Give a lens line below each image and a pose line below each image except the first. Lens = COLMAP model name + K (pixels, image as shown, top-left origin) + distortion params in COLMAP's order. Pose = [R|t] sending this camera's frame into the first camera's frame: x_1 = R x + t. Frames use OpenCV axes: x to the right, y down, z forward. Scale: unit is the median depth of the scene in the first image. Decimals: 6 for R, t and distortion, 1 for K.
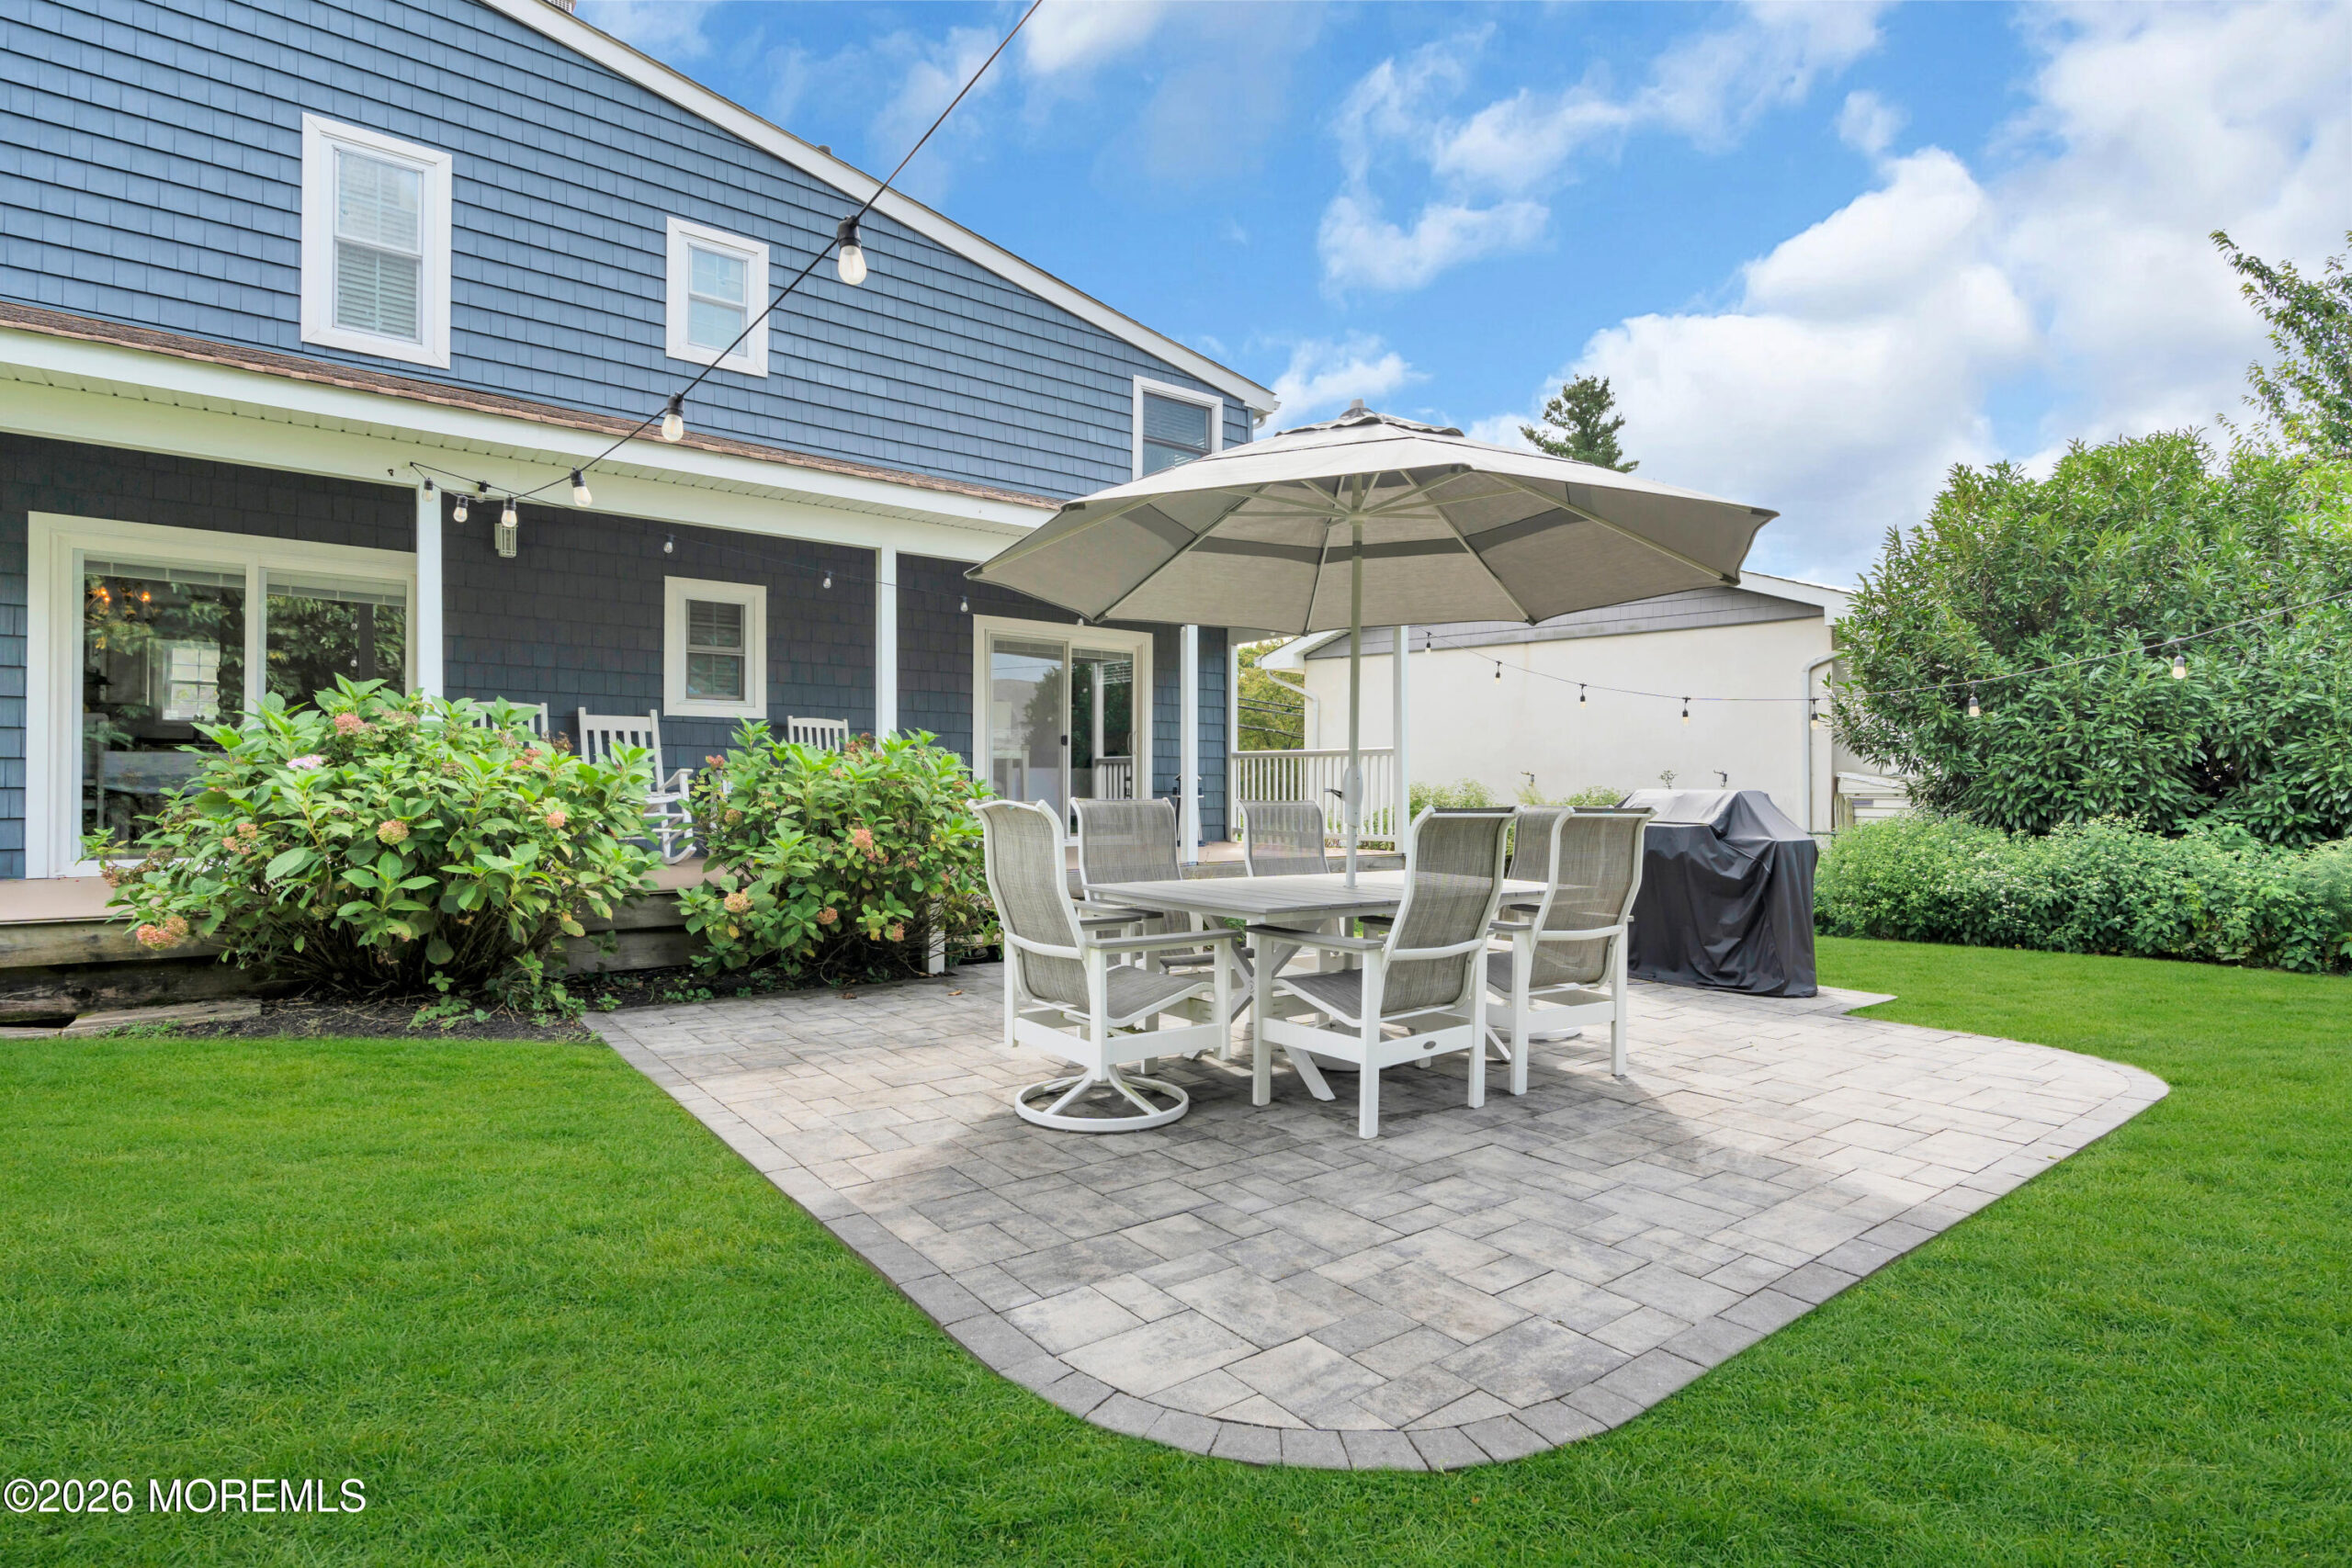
lens RADIAL K [[1134.3, 0, 1192.0], [0, 1134.3, 786.0], [0, 0, 1]] dist [-0.004217, -0.001137]
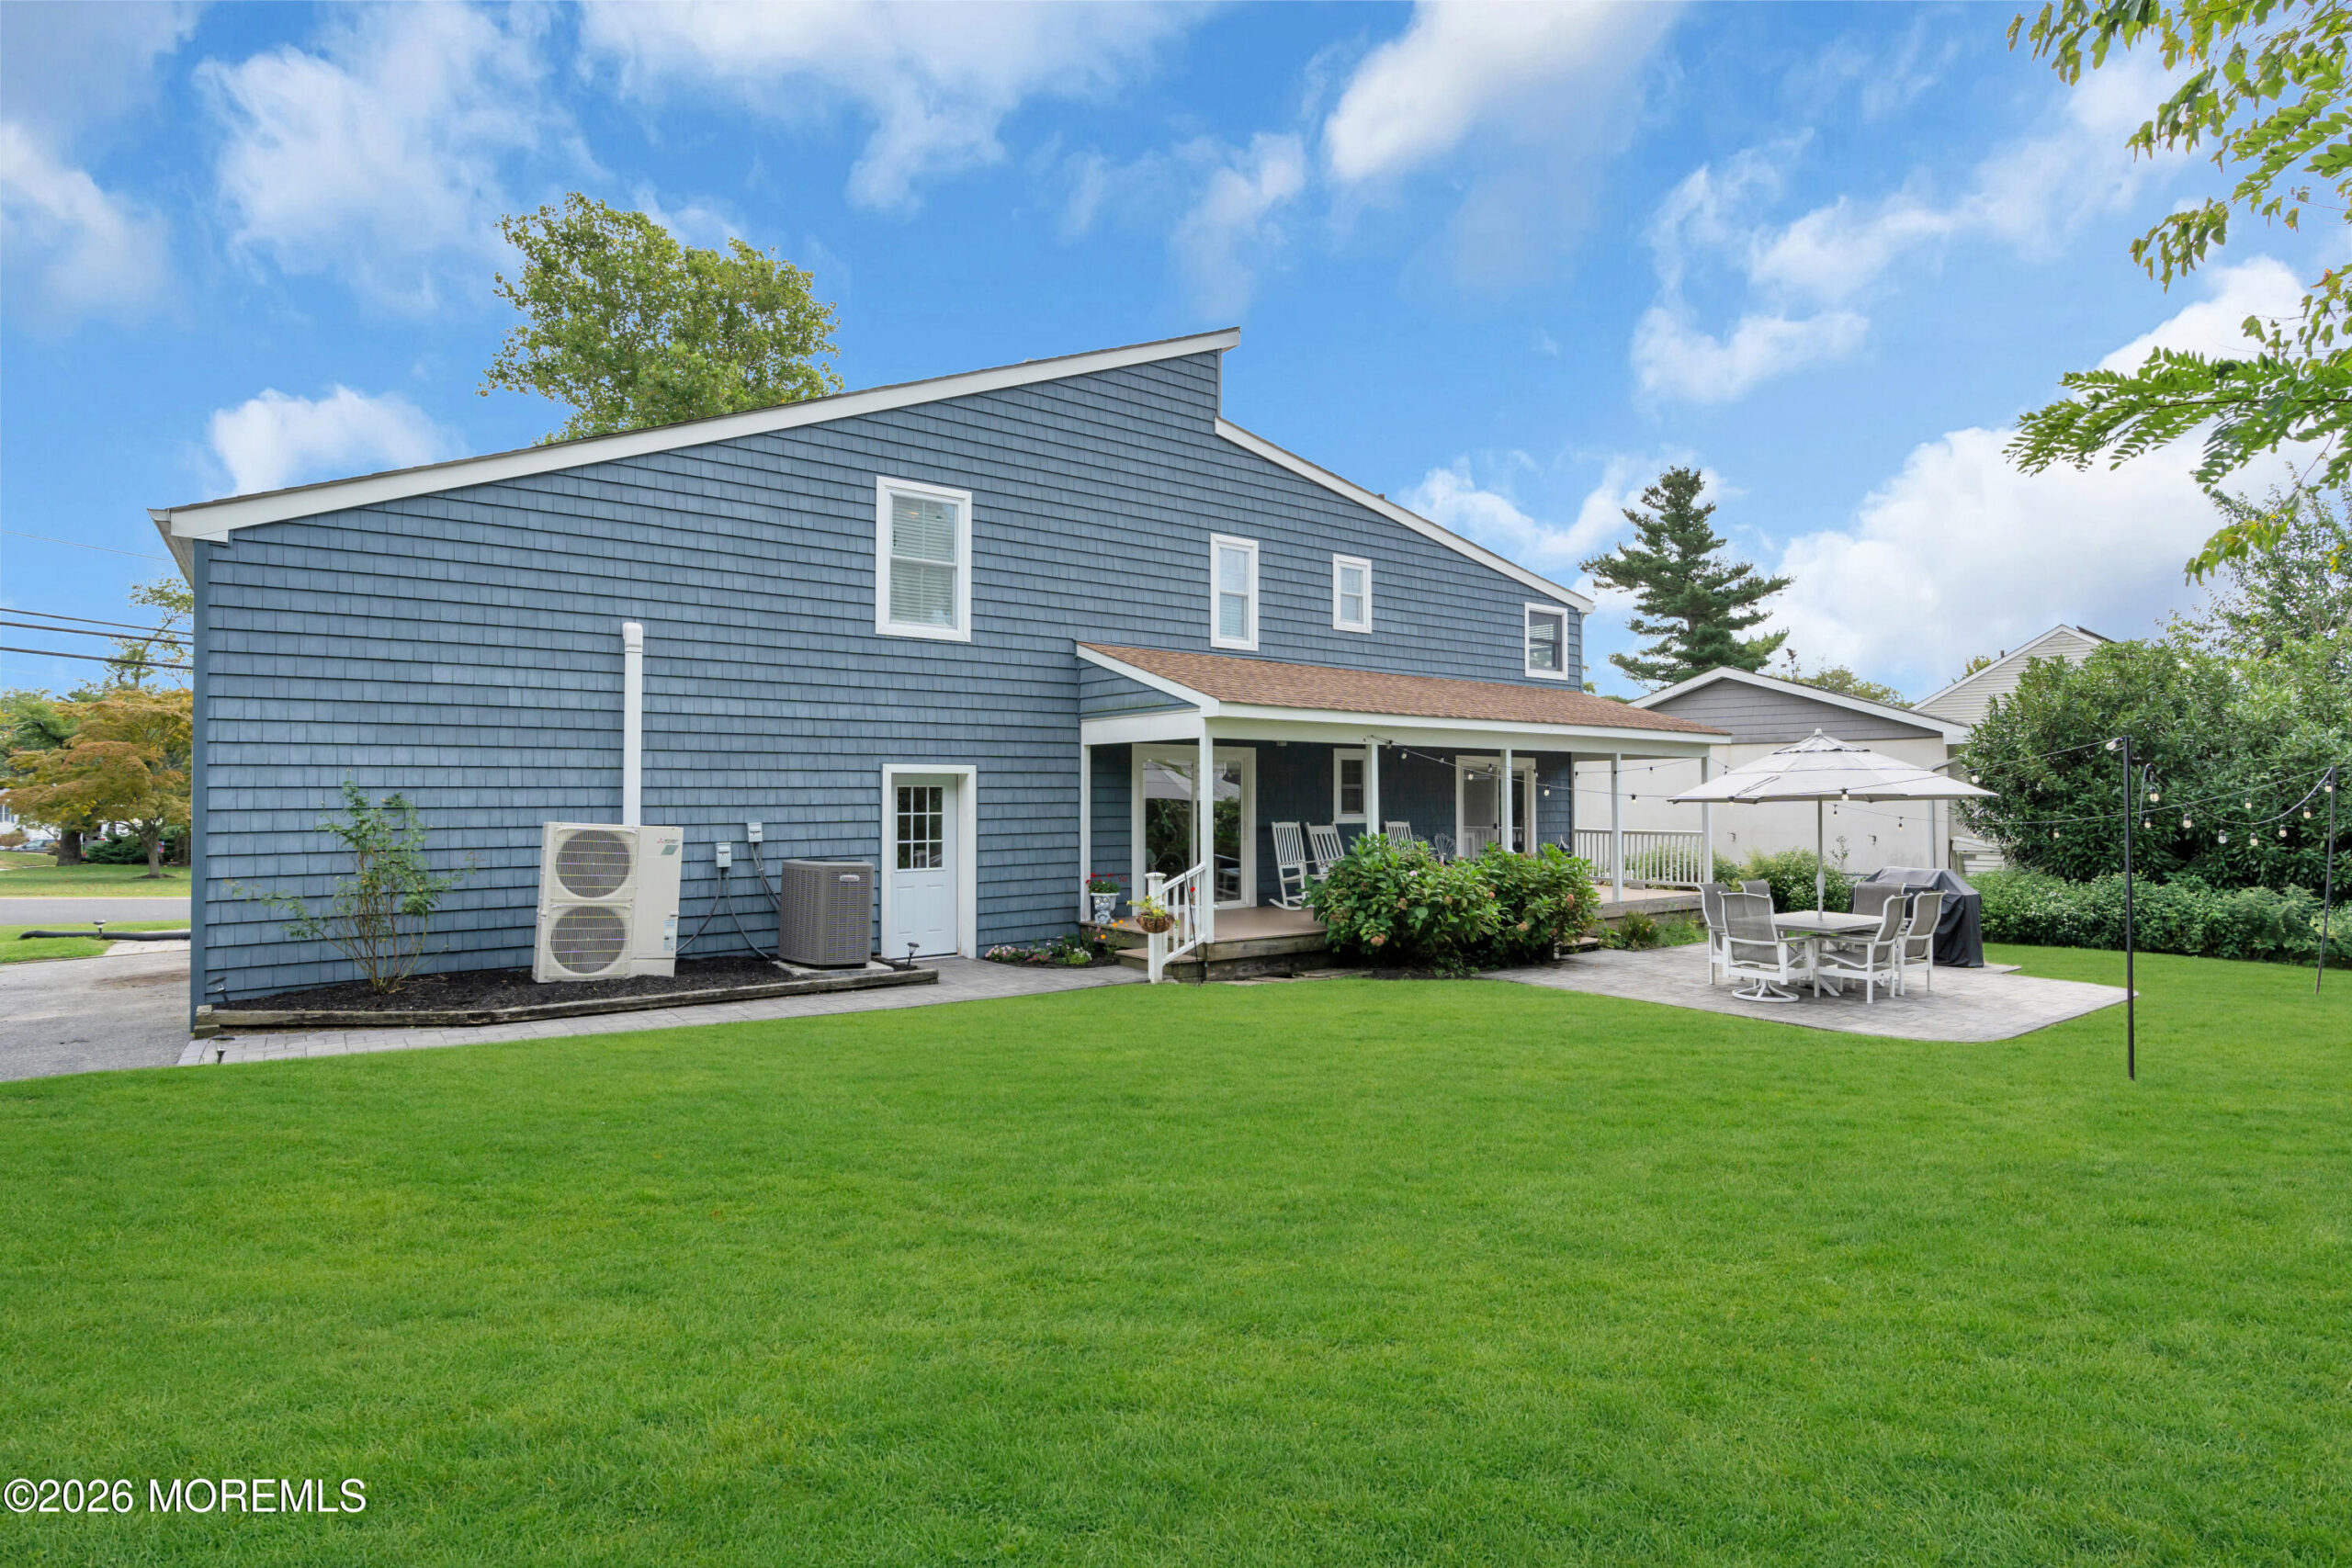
lens RADIAL K [[1148.5, 0, 1193.2], [0, 1148.5, 784.4], [0, 0, 1]] dist [-0.002642, 0.000733]
pose [[0.999919, -0.006359, -0.011035, -0.625491], [0.006222, 0.999903, -0.012447, -0.097224], [0.011113, 0.012378, 0.999862, -0.811635]]
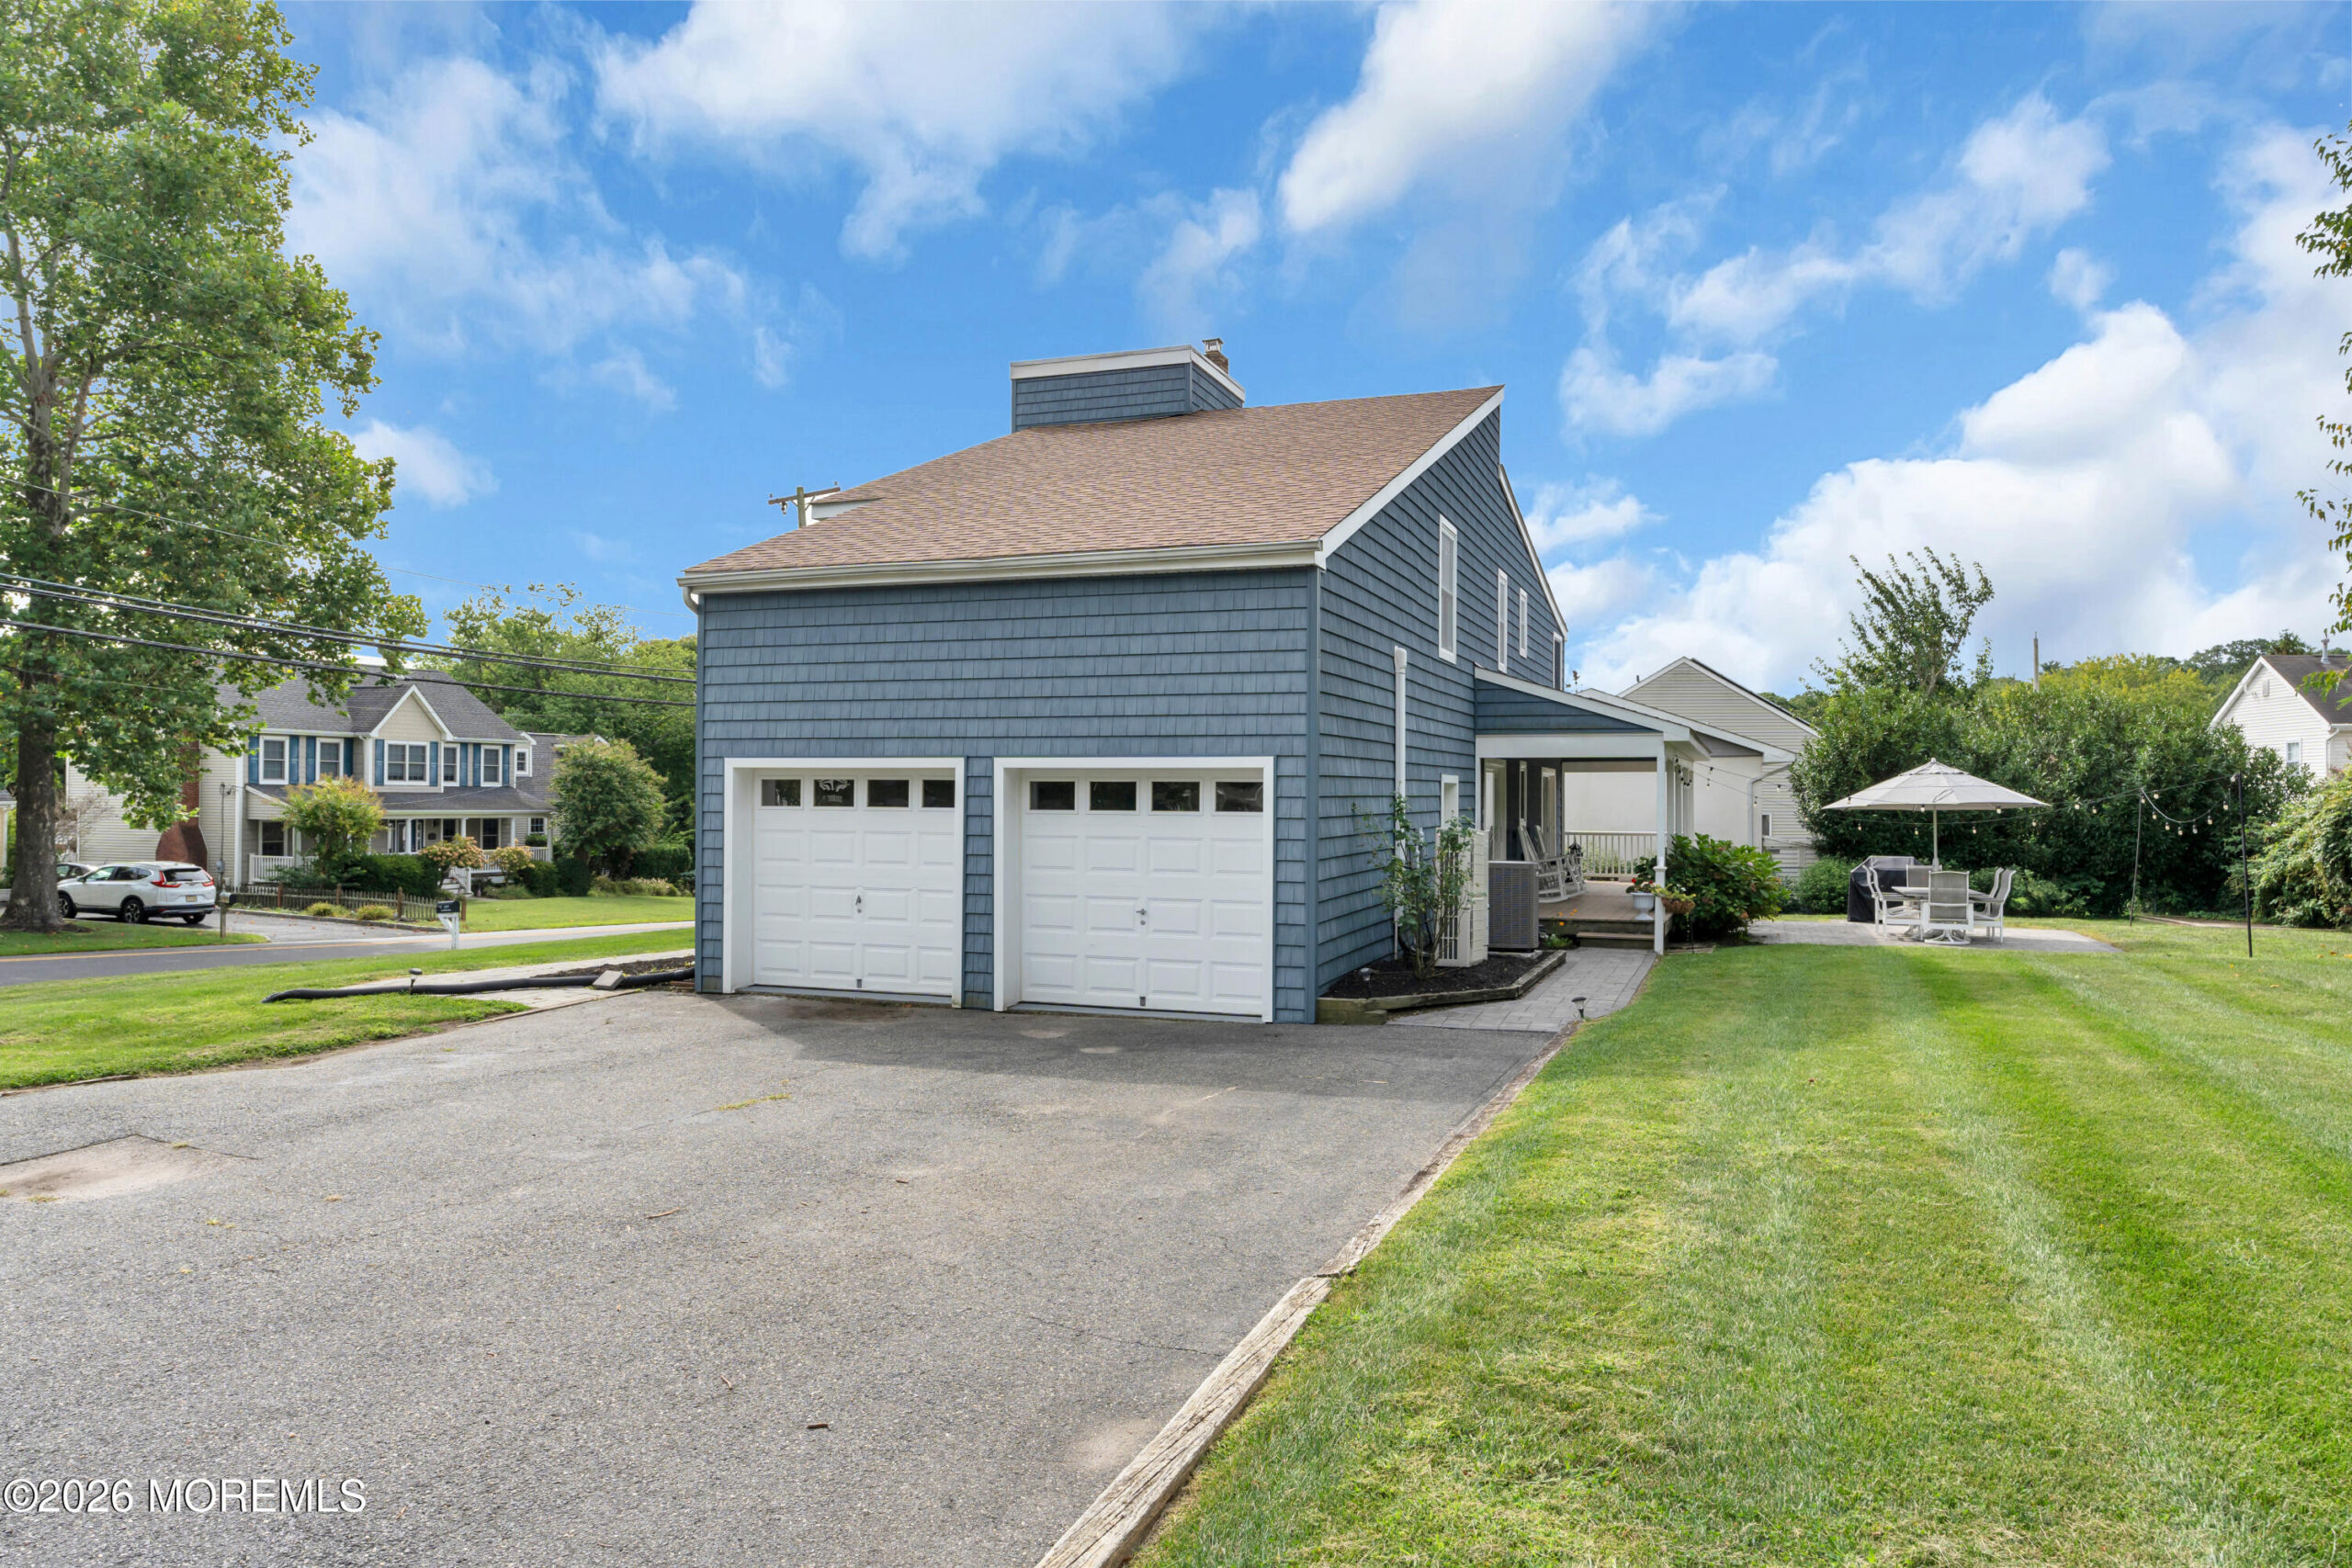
lens RADIAL K [[1516.0, 0, 1186.2], [0, 1516.0, 779.0], [0, 0, 1]] dist [0.009087, 0.003284]
pose [[0.848503, 0.004027, 0.529175, -2.280380], [0.002452, 0.999930, -0.011540, -0.112401], [-0.529184, 0.011089, 0.848434, -0.961307]]
